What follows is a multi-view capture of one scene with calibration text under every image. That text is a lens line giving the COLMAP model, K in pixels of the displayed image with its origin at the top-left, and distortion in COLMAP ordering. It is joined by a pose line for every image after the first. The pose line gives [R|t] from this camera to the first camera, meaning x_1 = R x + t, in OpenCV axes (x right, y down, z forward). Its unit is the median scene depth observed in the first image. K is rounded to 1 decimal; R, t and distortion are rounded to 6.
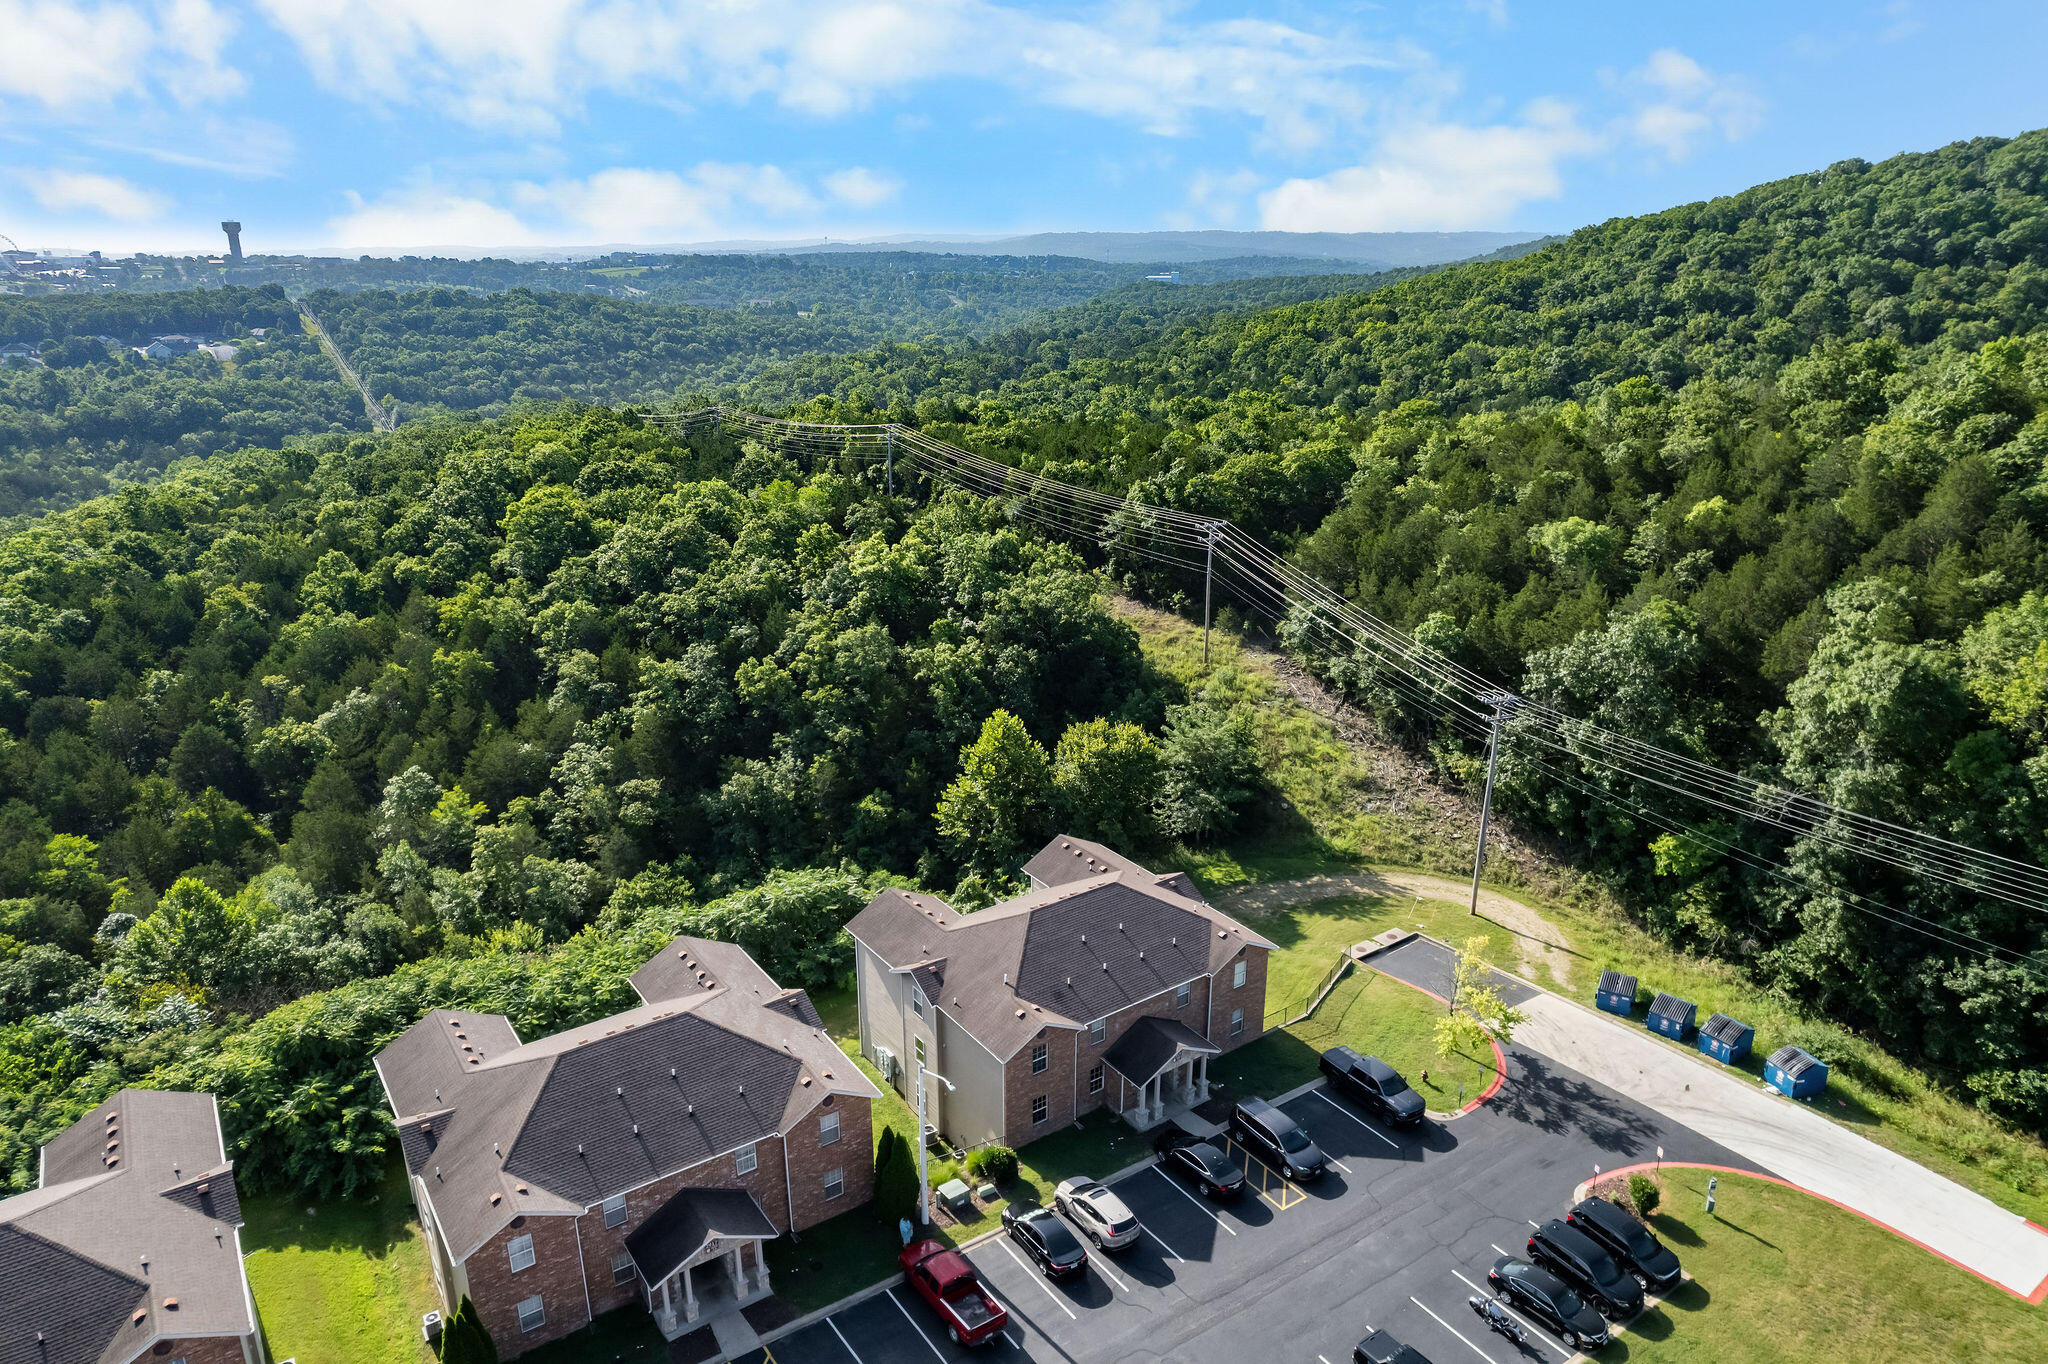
lens RADIAL K [[1309.3, 0, 1007.8], [0, 1309.3, 671.2], [0, 0, 1]] dist [-0.062576, 0.057154]
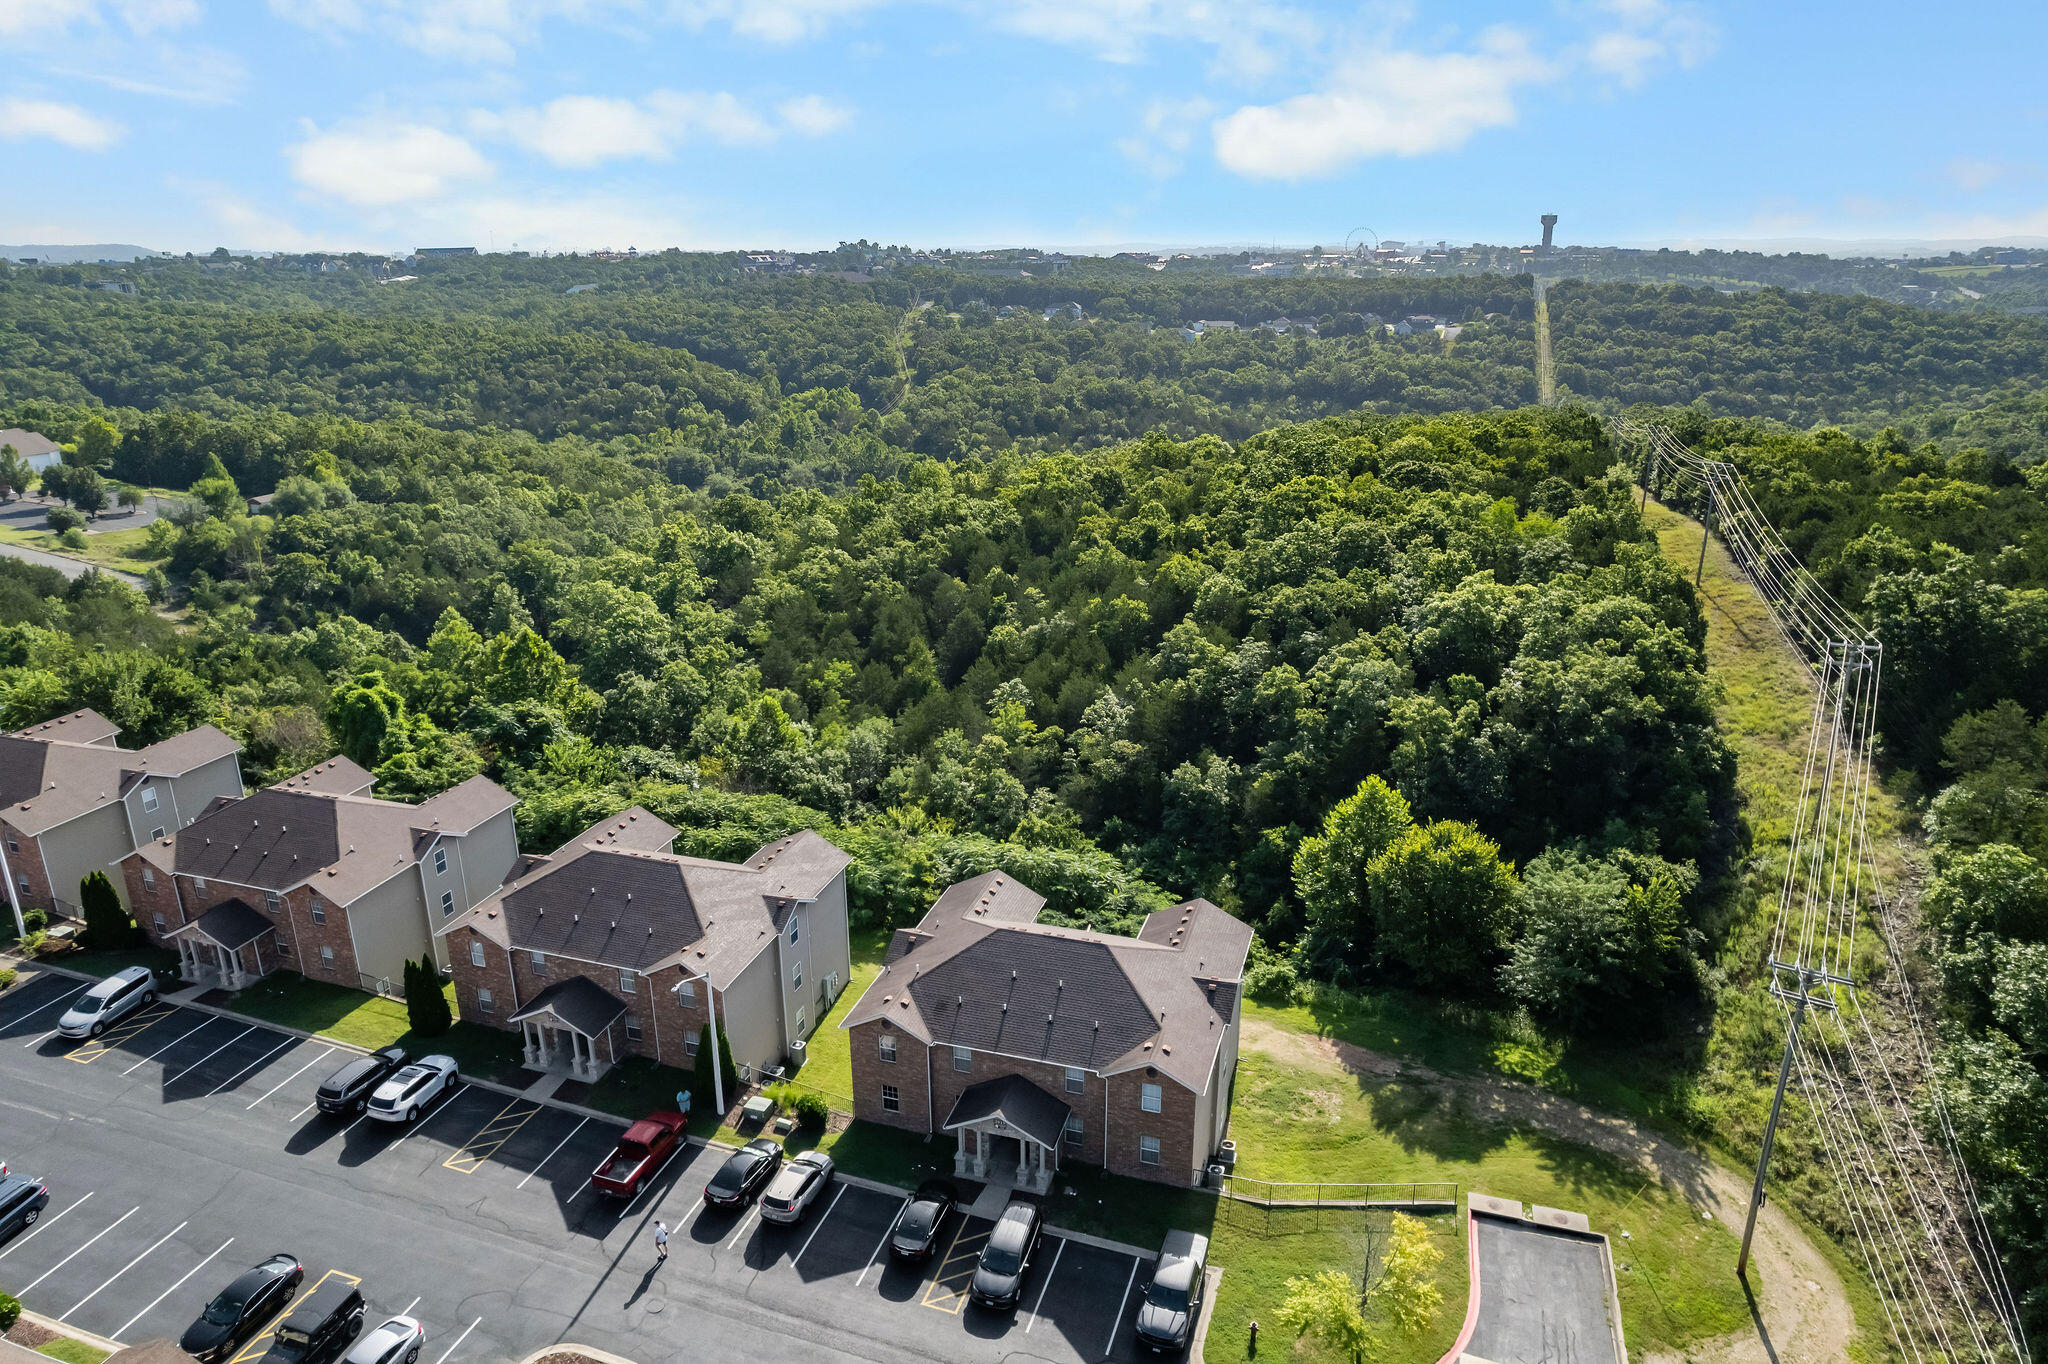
lens RADIAL K [[1309.3, 0, 1018.3], [0, 1309.3, 666.0], [0, 0, 1]] dist [-0.062576, 0.057154]
pose [[0.610213, 0.246442, -0.752932, 0.431432], [-0.245080, 0.962489, 0.116407, -0.074877], [0.753376, 0.113496, 0.647721, 0.208362]]
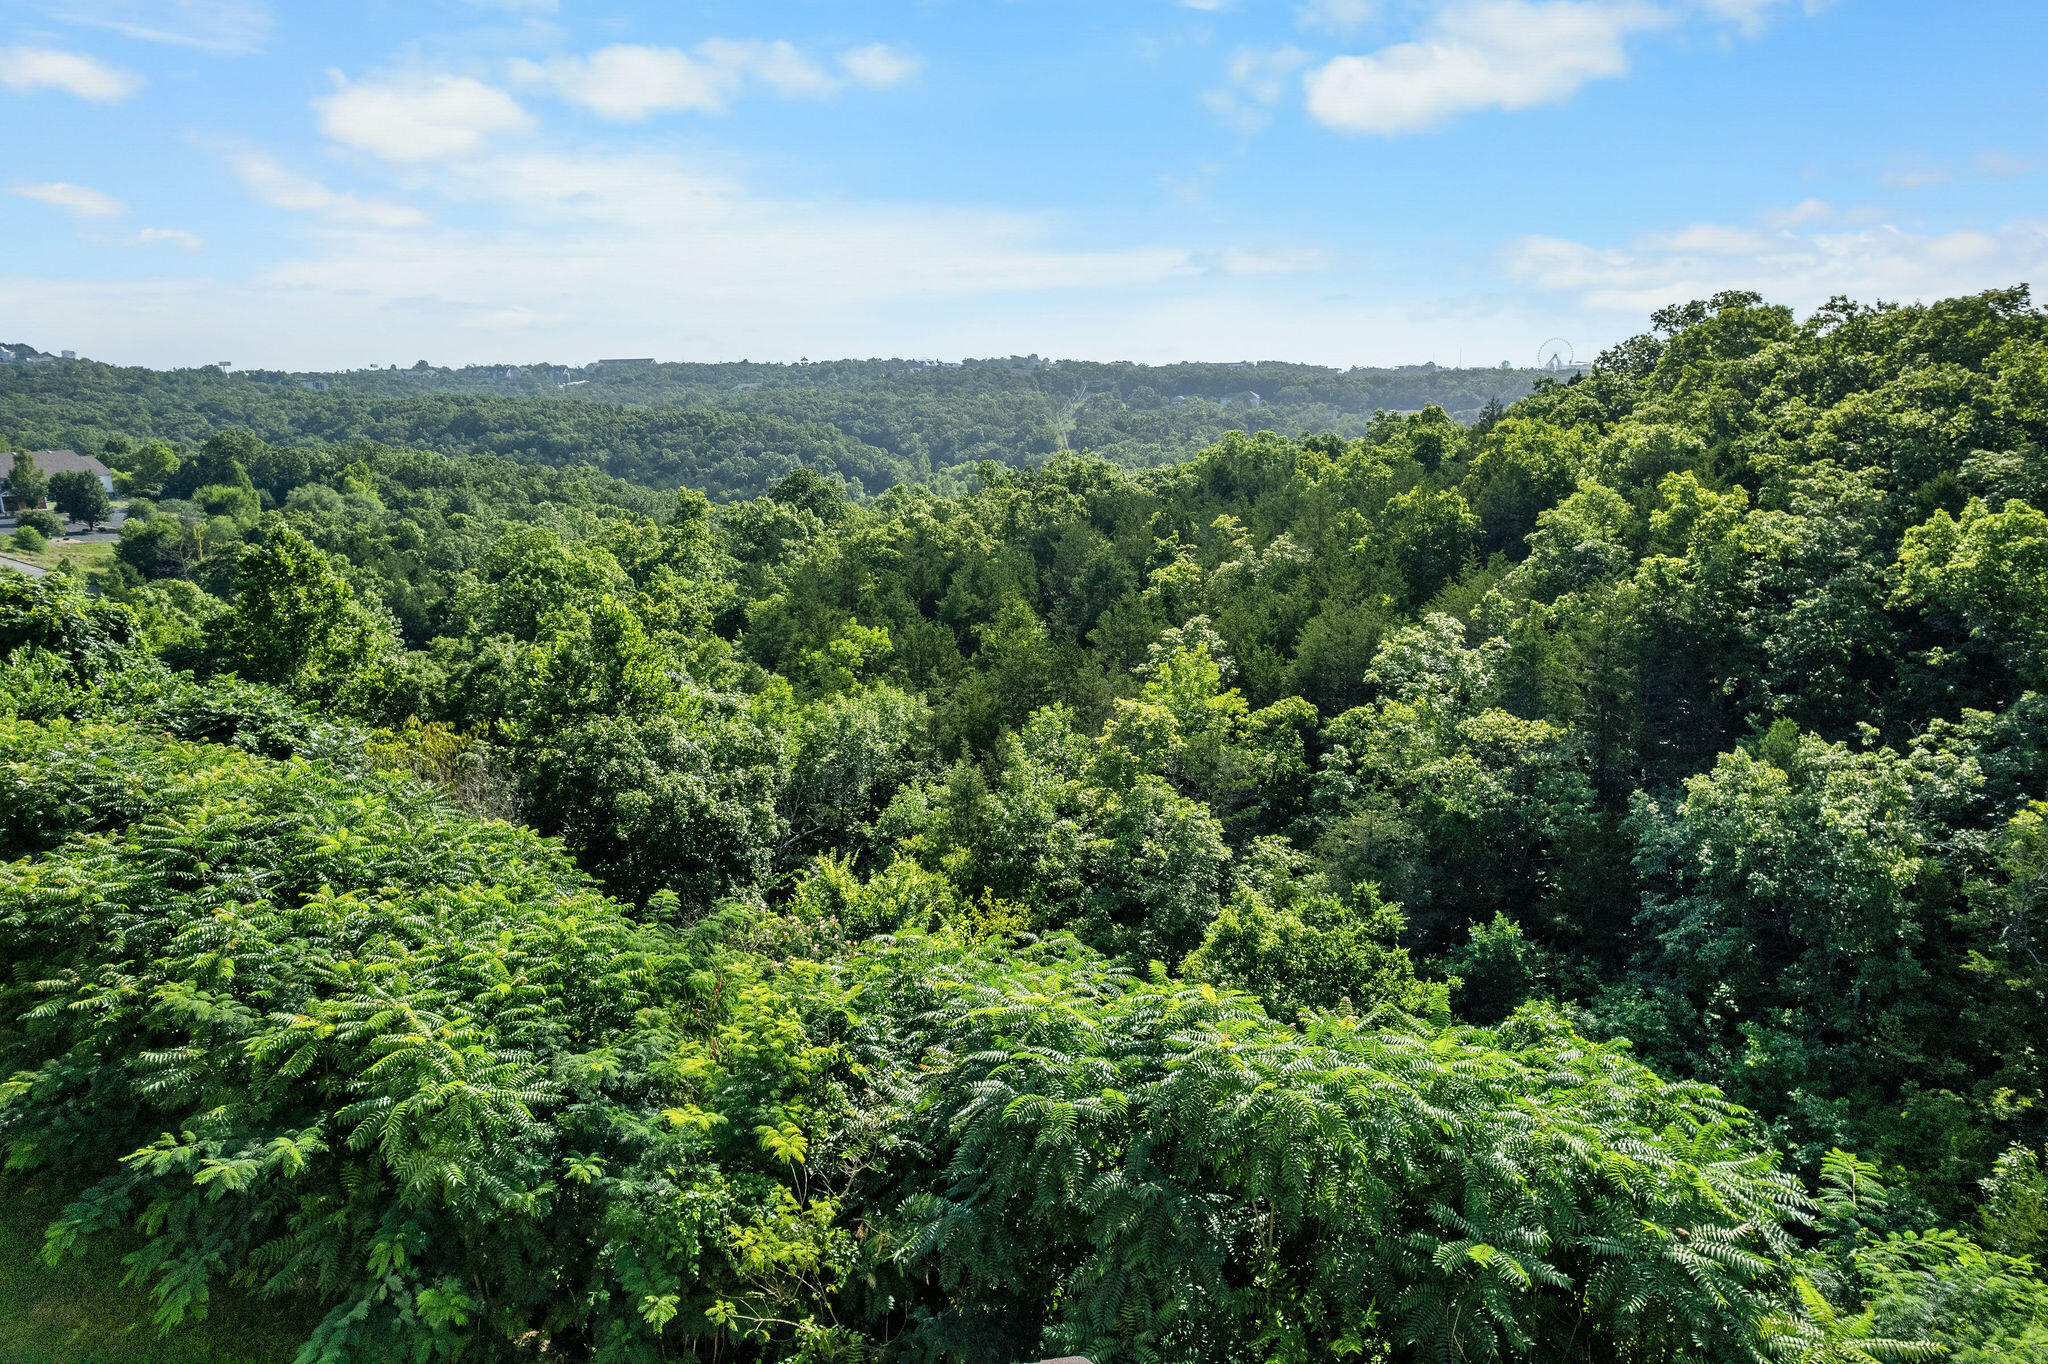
lens RADIAL K [[1309.3, 0, 1011.3], [0, 1309.3, 669.4], [0, 0, 1]] dist [-0.062576, 0.057154]
pose [[0.499517, 0.186096, -0.846080, -0.025378], [-0.261628, 0.963457, 0.057451, 0.081775], [0.825853, 0.192661, 0.529951, 0.619618]]
